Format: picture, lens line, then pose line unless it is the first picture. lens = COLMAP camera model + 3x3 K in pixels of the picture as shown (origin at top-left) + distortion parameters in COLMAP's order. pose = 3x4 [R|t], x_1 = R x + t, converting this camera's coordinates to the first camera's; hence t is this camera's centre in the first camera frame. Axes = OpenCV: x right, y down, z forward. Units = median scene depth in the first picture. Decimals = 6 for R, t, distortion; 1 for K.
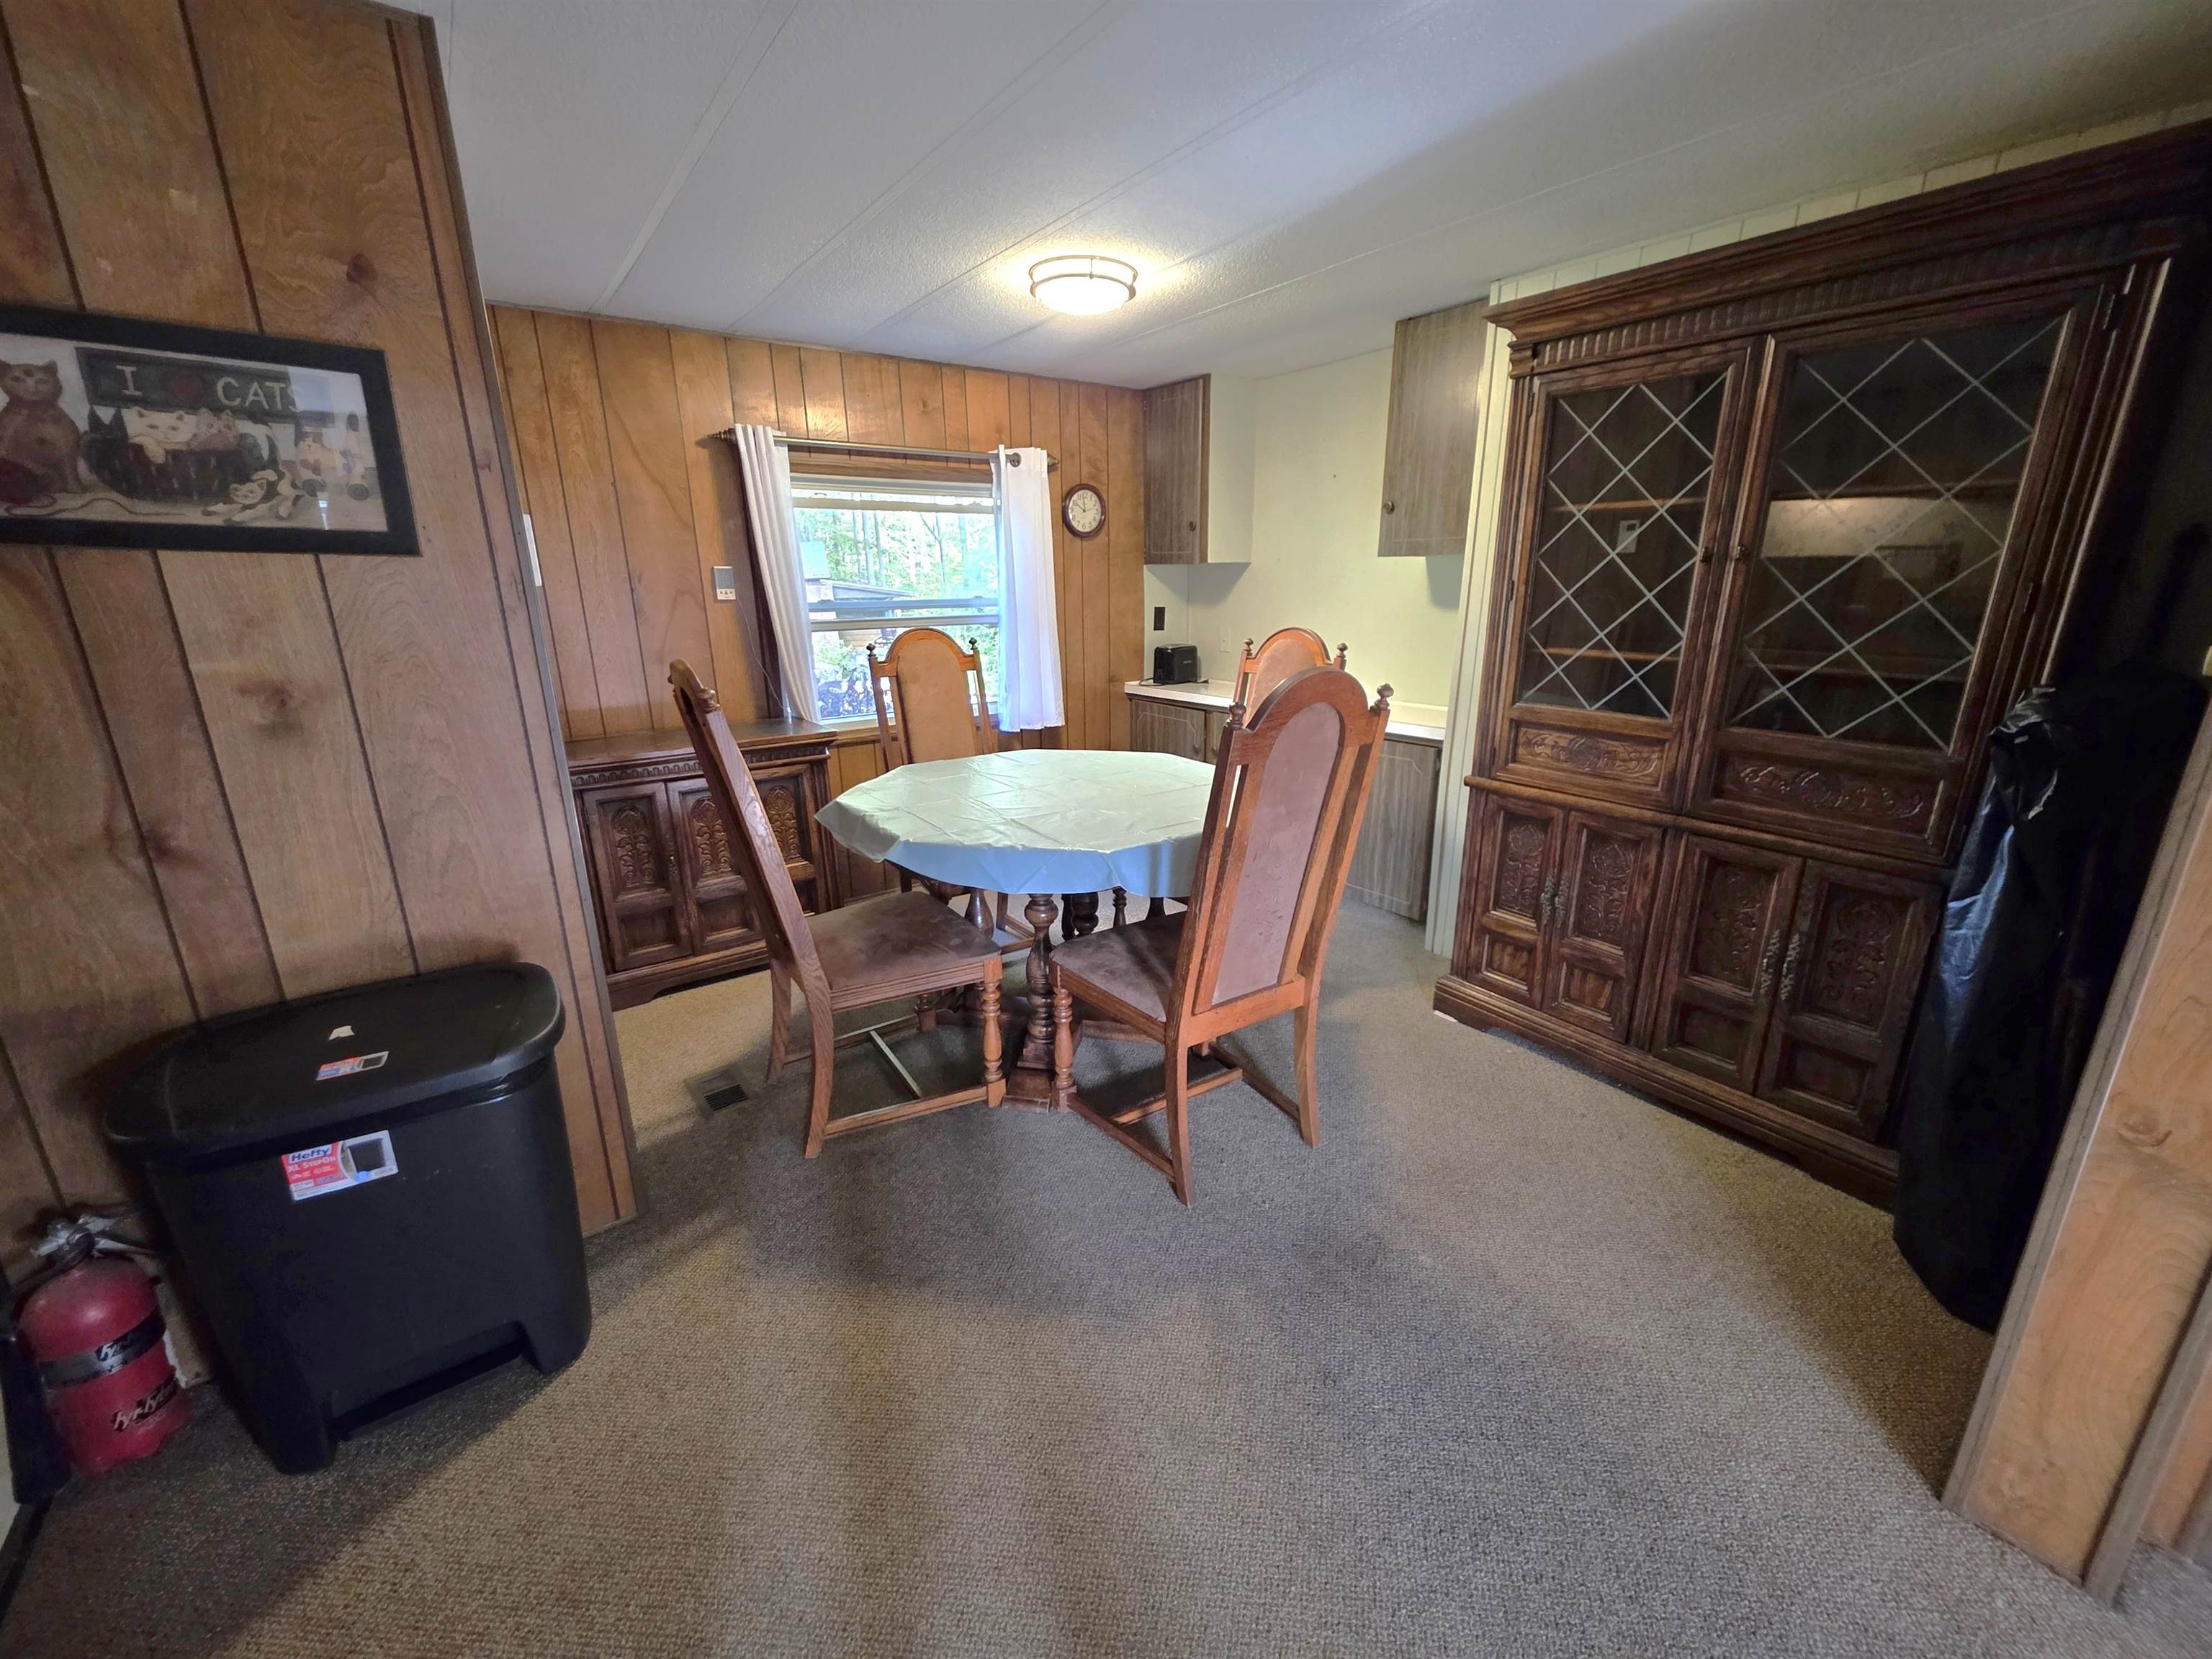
lens RADIAL K [[885.3, 0, 1108.9], [0, 885.3, 835.0], [0, 0, 1]] dist [0.004855, -0.001135]
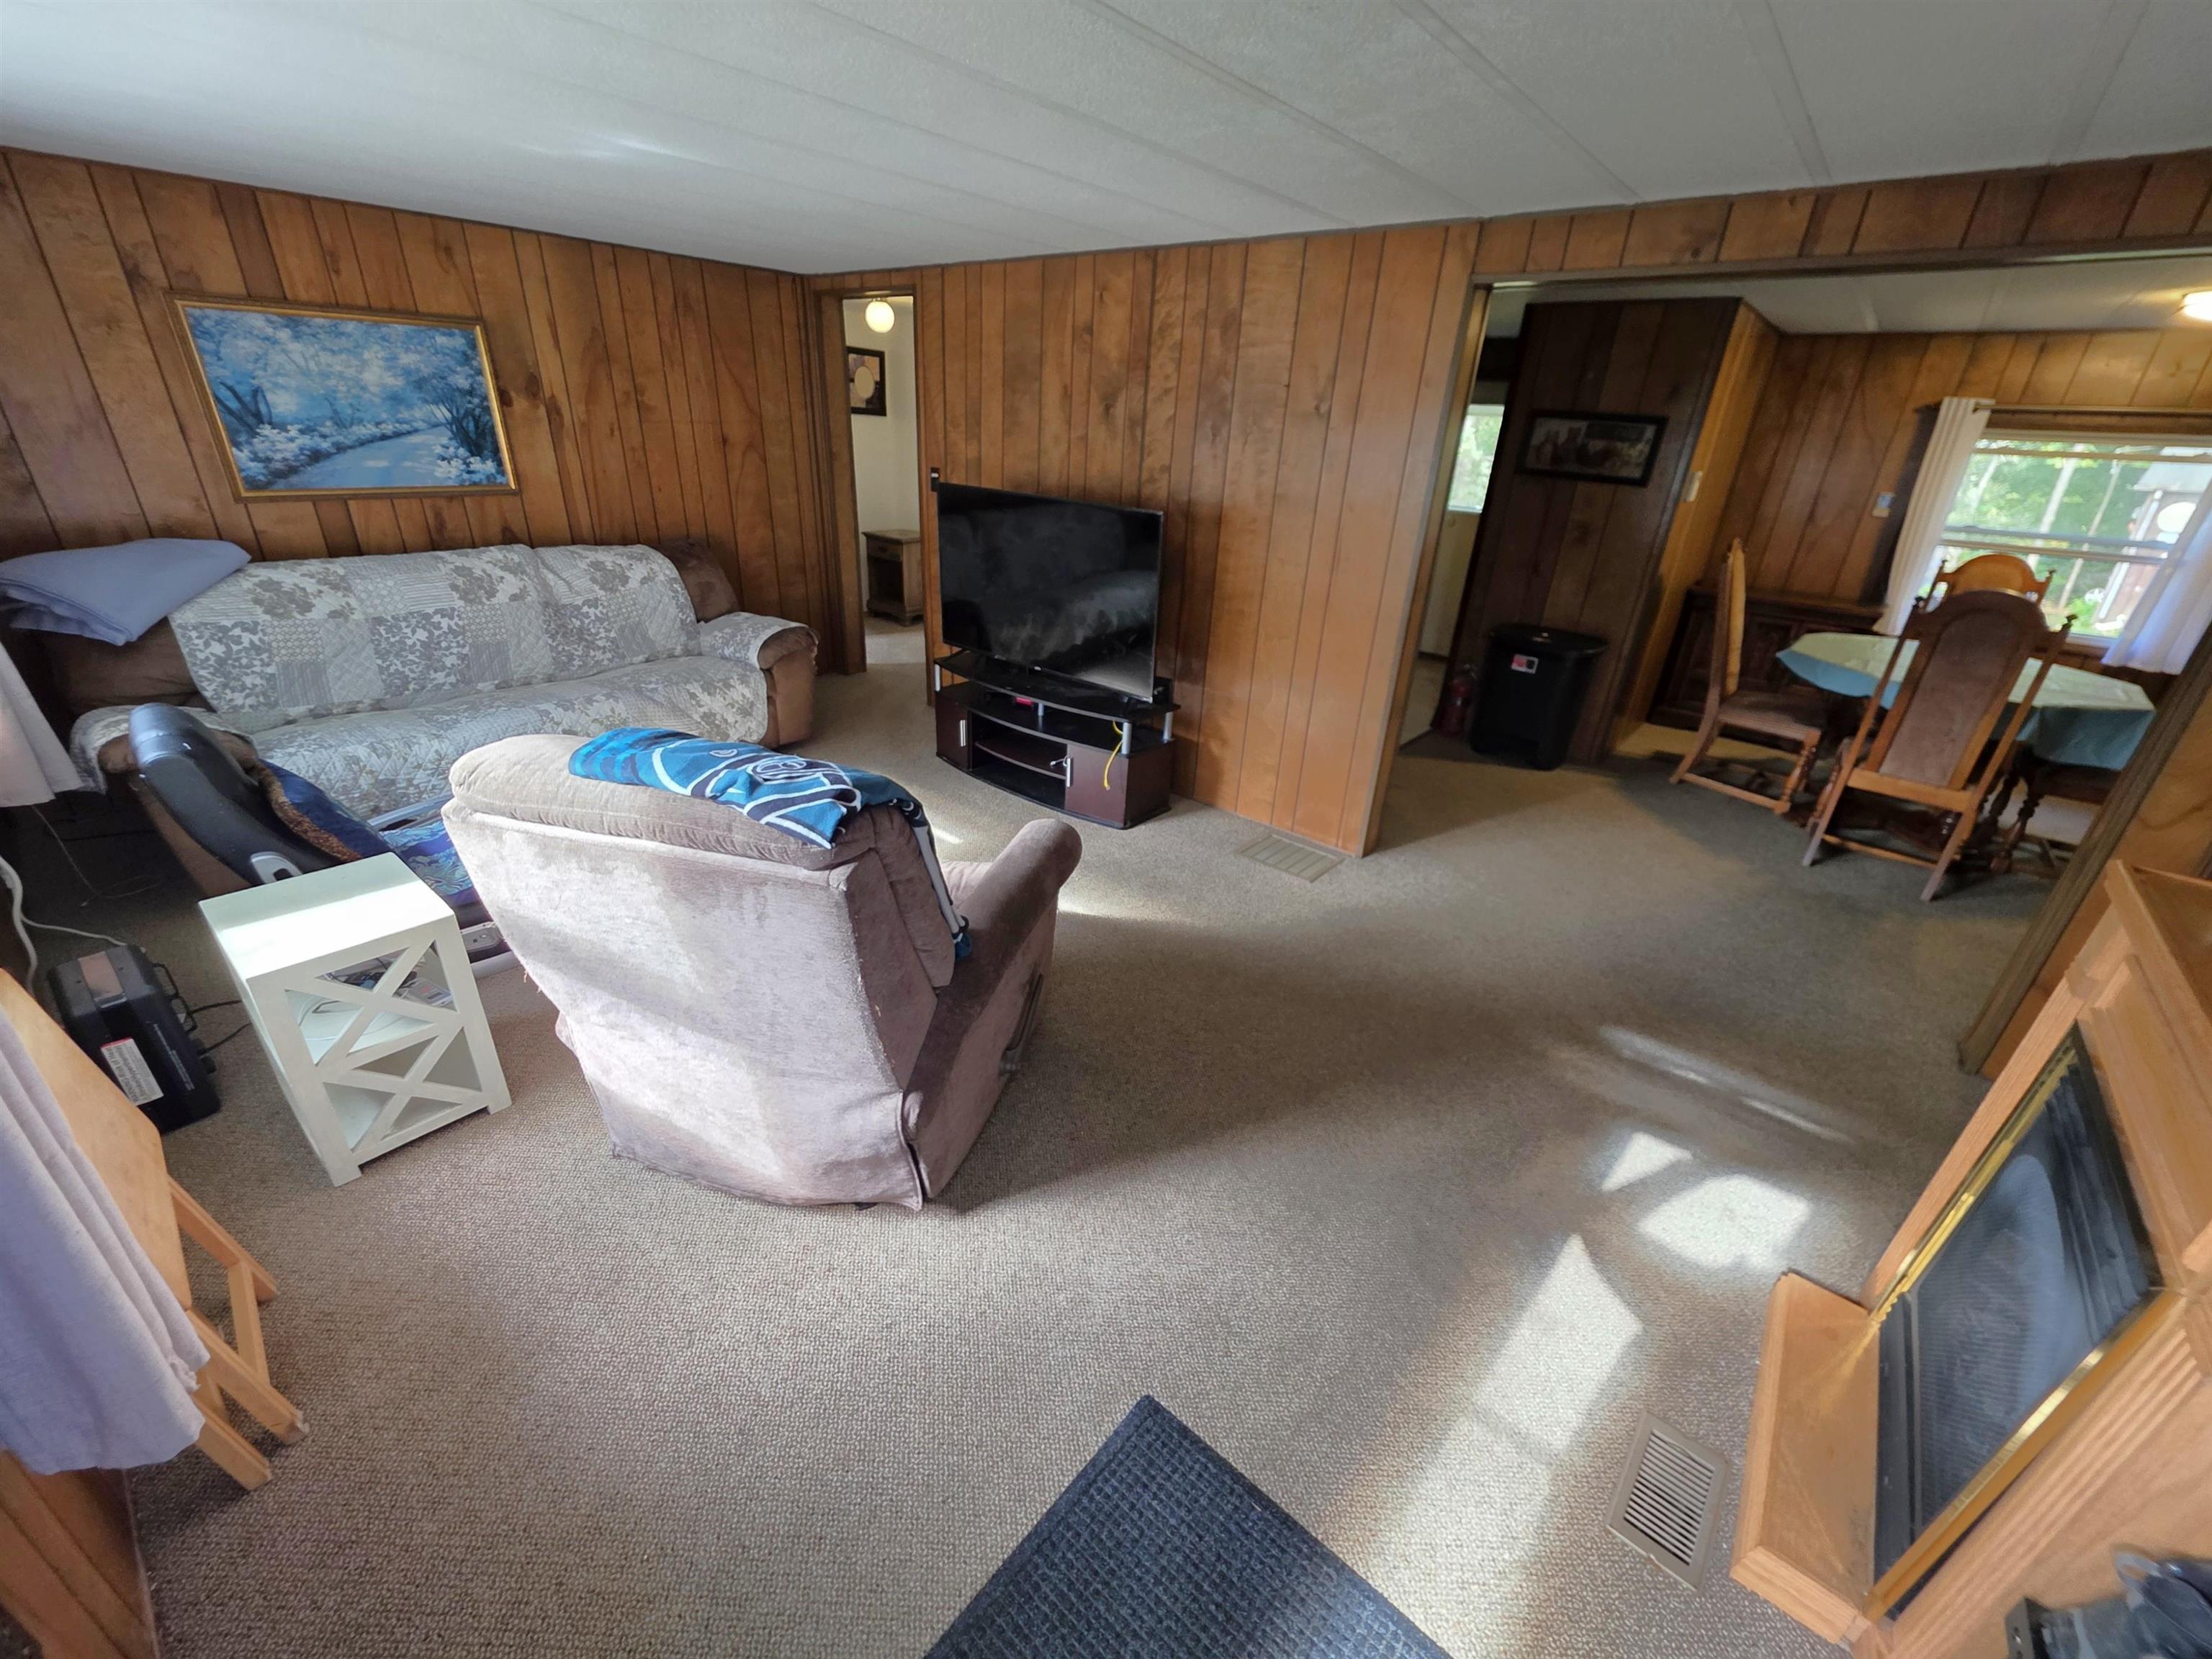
lens RADIAL K [[885.3, 0, 1103.4], [0, 885.3, 825.8], [0, 0, 1]] dist [0.004855, -0.001135]
pose [[0.230058, 0.430206, -0.872924, 1.974924], [-0.316496, 0.881297, 0.350921, 0.218340], [0.920274, 0.195545, 0.338908, -1.510420]]
